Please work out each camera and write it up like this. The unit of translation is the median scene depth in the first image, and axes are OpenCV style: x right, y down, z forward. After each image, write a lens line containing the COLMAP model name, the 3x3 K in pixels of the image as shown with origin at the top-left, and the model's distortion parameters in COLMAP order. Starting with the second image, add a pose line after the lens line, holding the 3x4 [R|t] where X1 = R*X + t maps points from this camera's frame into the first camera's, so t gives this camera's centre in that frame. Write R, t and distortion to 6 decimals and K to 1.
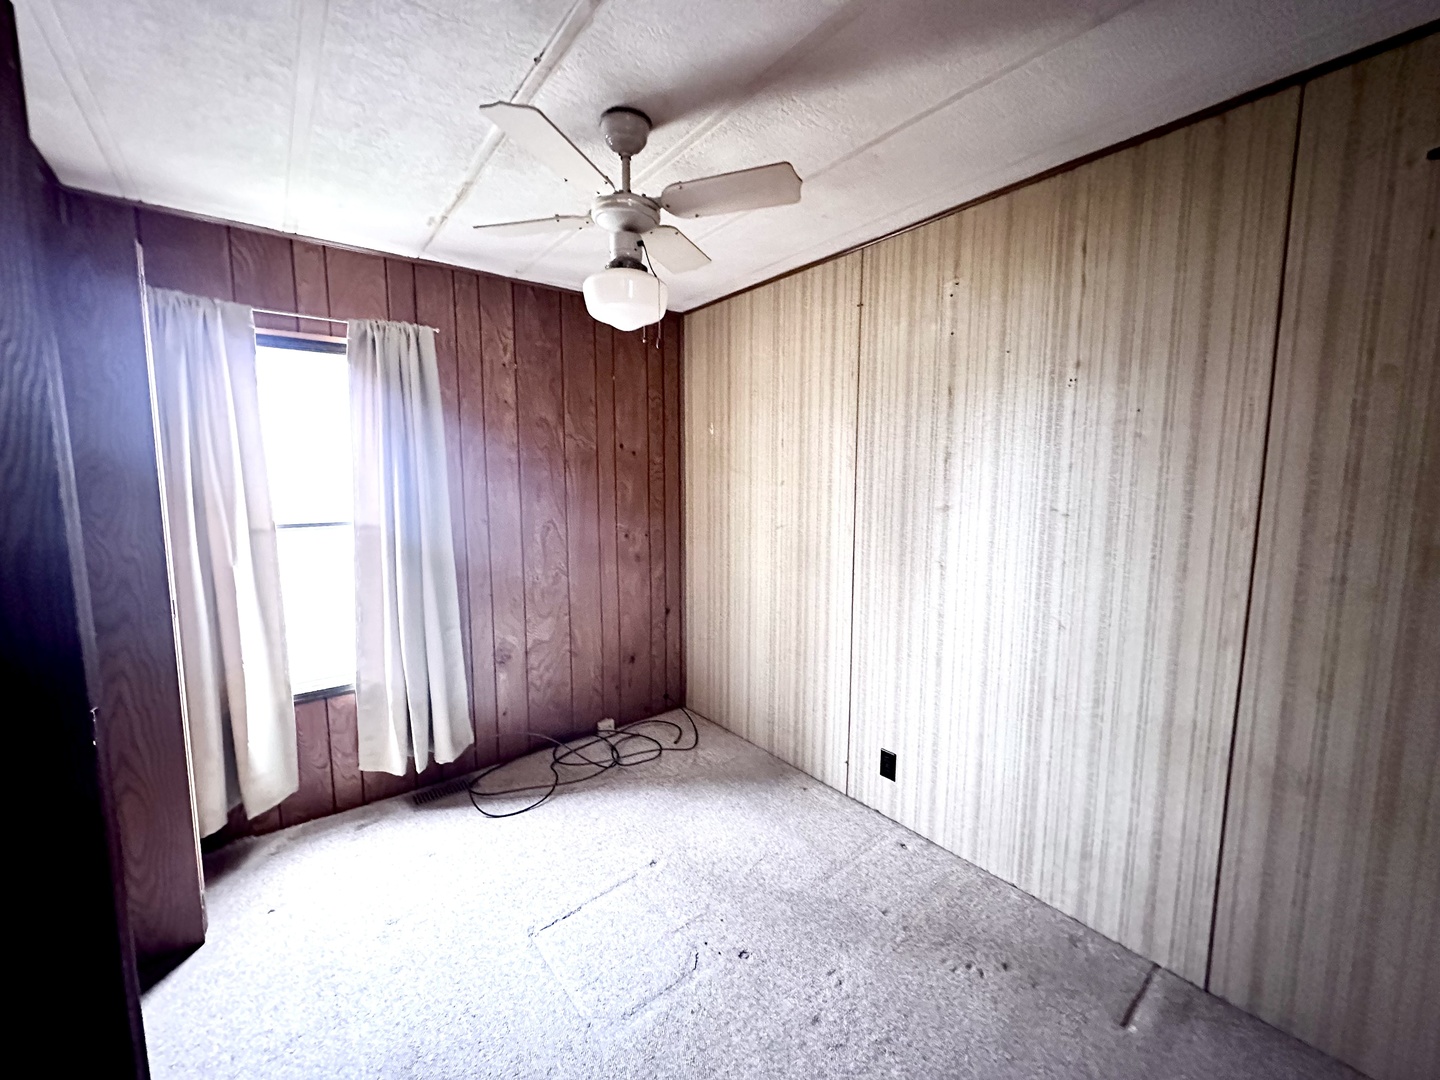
lens RADIAL K [[571.8, 0, 716.3], [0, 571.8, 541.7], [0, 0, 1]] dist [-0.003189, 0.000304]
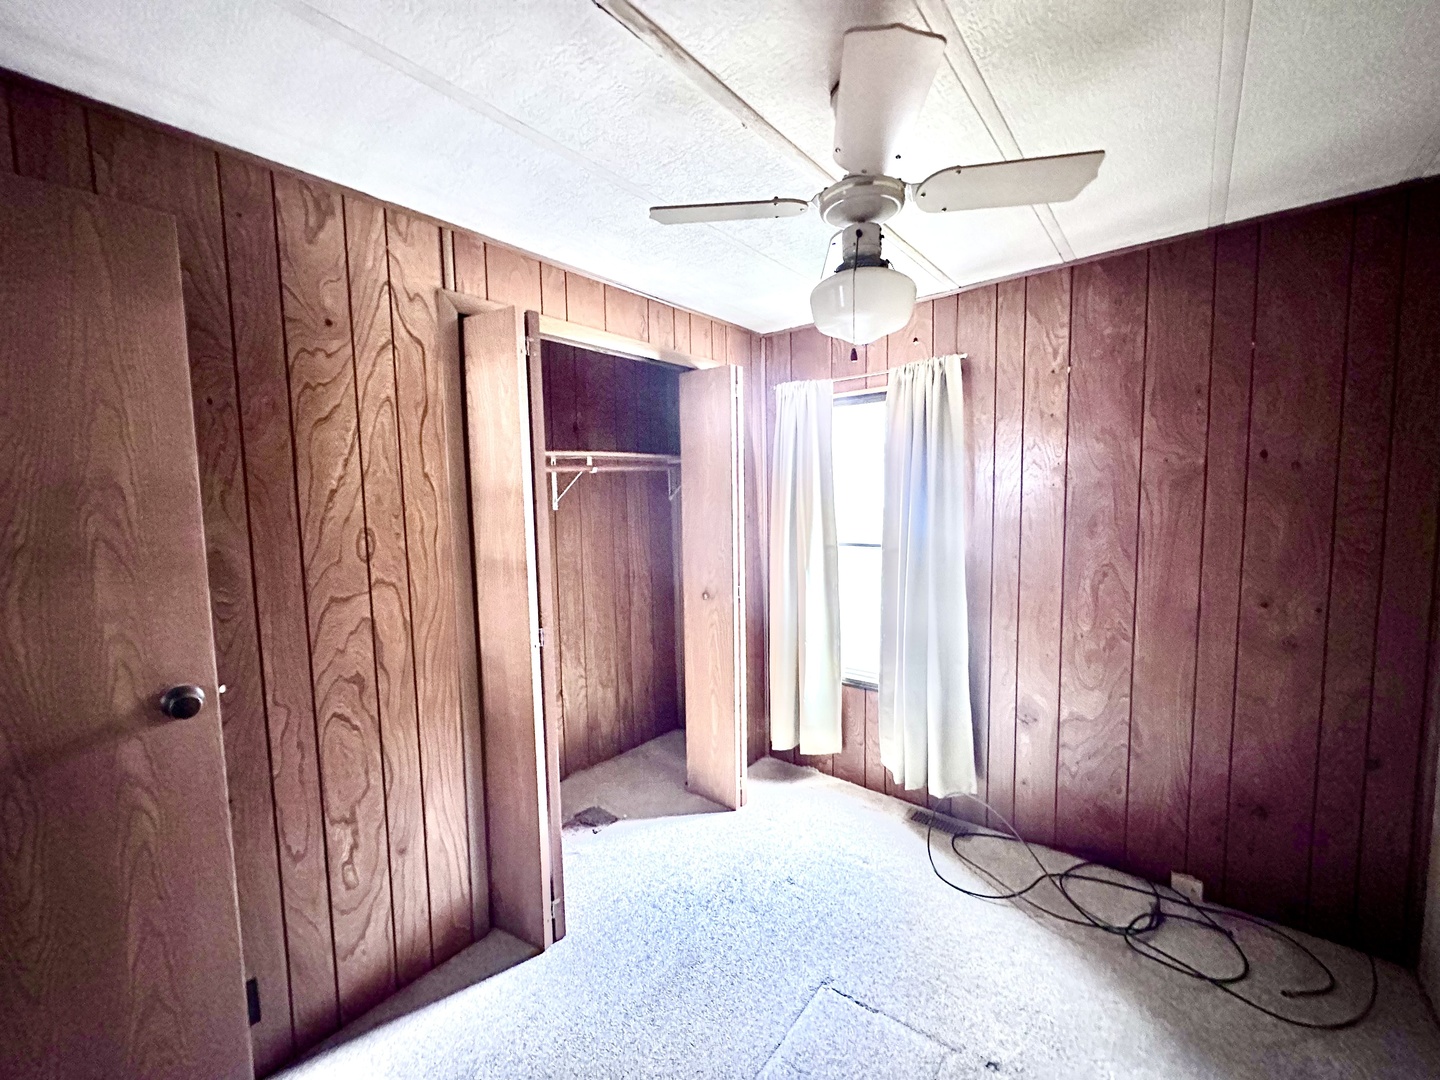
lens RADIAL K [[571.8, 0, 717.2], [0, 571.8, 538.2], [0, 0, 1]] dist [-0.003189, 0.000304]
pose [[0.216681, 0.075707, -0.973302, 0.329201], [-0.090212, 0.994275, 0.057255, -0.068383], [0.972065, 0.075397, 0.222271, 0.339161]]
